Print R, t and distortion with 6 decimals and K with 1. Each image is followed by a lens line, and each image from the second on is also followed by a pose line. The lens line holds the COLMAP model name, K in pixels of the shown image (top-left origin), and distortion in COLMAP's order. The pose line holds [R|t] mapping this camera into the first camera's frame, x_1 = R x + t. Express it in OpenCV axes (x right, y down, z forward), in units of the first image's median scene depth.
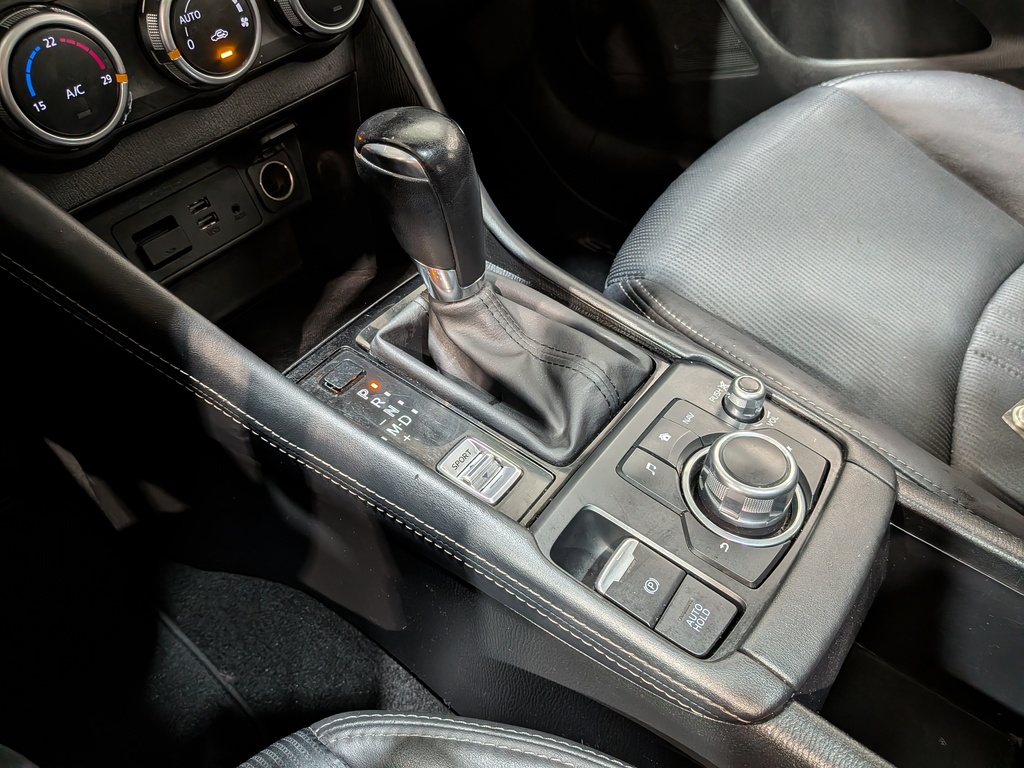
lens RADIAL K [[749.8, 0, 504.5], [0, 749.8, 386.2], [0, 0, 1]] dist [0.002823, -0.014232]
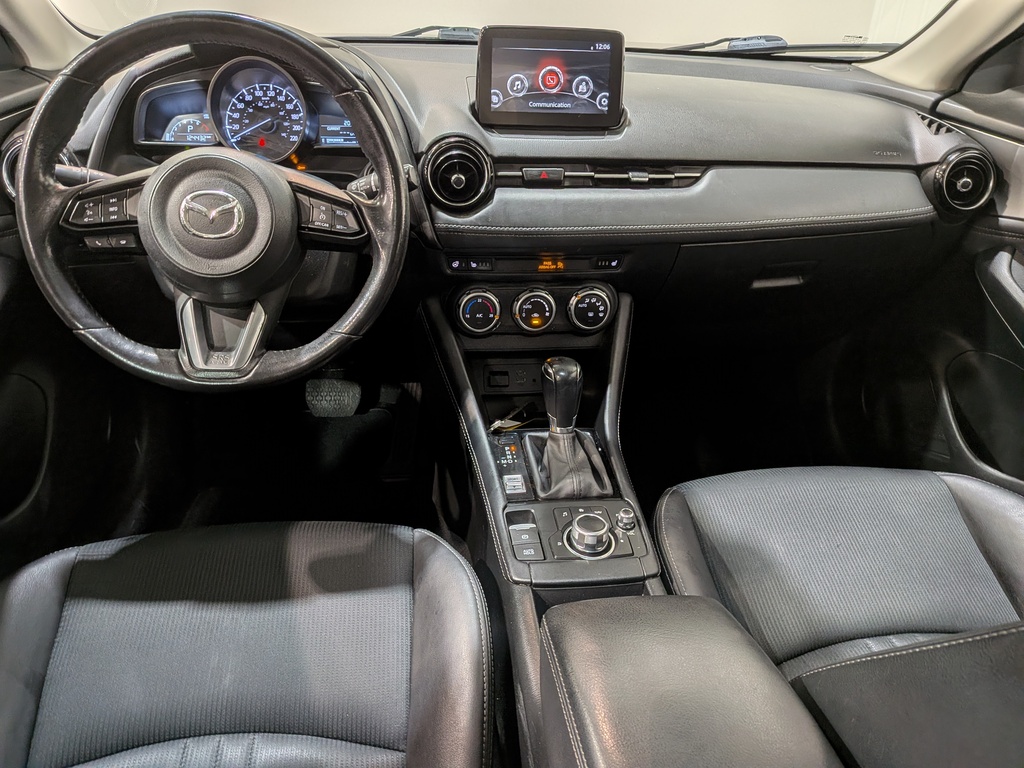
lens RADIAL K [[744.1, 0, 497.1], [0, 744.1, 391.3], [0, 0, 1]] dist [0.052774, -0.092468]
pose [[0.695514, 0.353436, -0.625574, 1.298450], [-0.543544, 0.828226, -0.136384, 0.212306], [0.469914, 0.434884, 0.768151, -1.027303]]
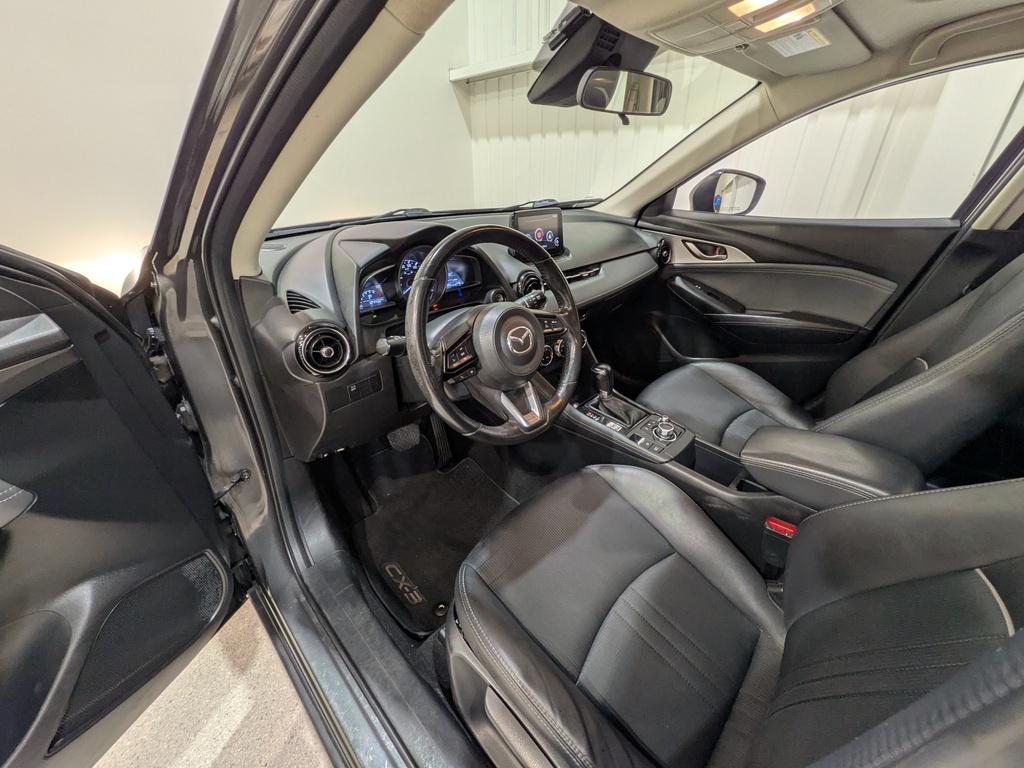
lens RADIAL K [[403.5, 0, 513.2], [0, 403.5, 386.9], [0, 0, 1]] dist [0.001468, 0.000136]
pose [[0.992891, 0.053325, -0.106418, -0.421462], [-0.083745, 0.948282, -0.306184, 0.729737], [0.084587, 0.312919, 0.946006, -1.739631]]
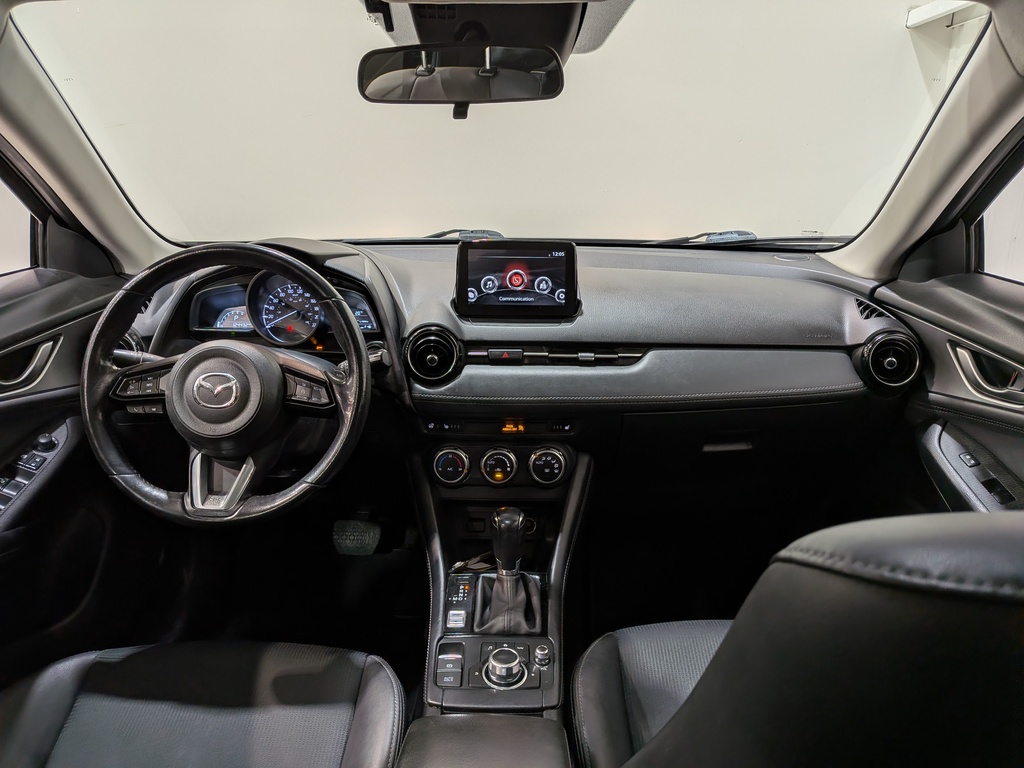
lens RADIAL K [[744.1, 0, 504.2], [0, 744.1, 387.3], [0, 0, 1]] dist [0.052774, -0.092468]
pose [[0.588175, 0.230869, -0.775080, 1.970671], [-0.589326, 0.778687, -0.215271, -0.066721], [0.553846, 0.583392, 0.594061, -1.066153]]
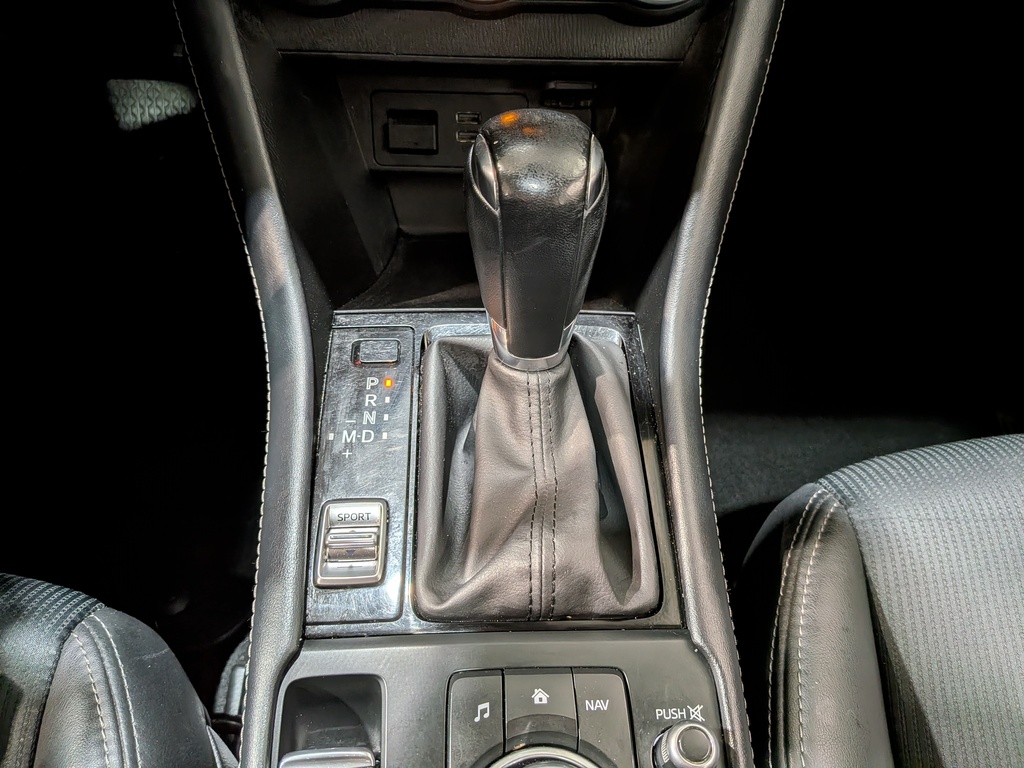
lens RADIAL K [[754.4, 0, 526.8], [0, 754.4, 390.2], [0, 0, 1]] dist [0.012382, -0.004383]
pose [[0.644478, 0.619828, -0.447729, 0.327788], [-0.589963, 0.775592, 0.224501, -0.288386], [0.486407, 0.119458, 0.865527, 0.338947]]
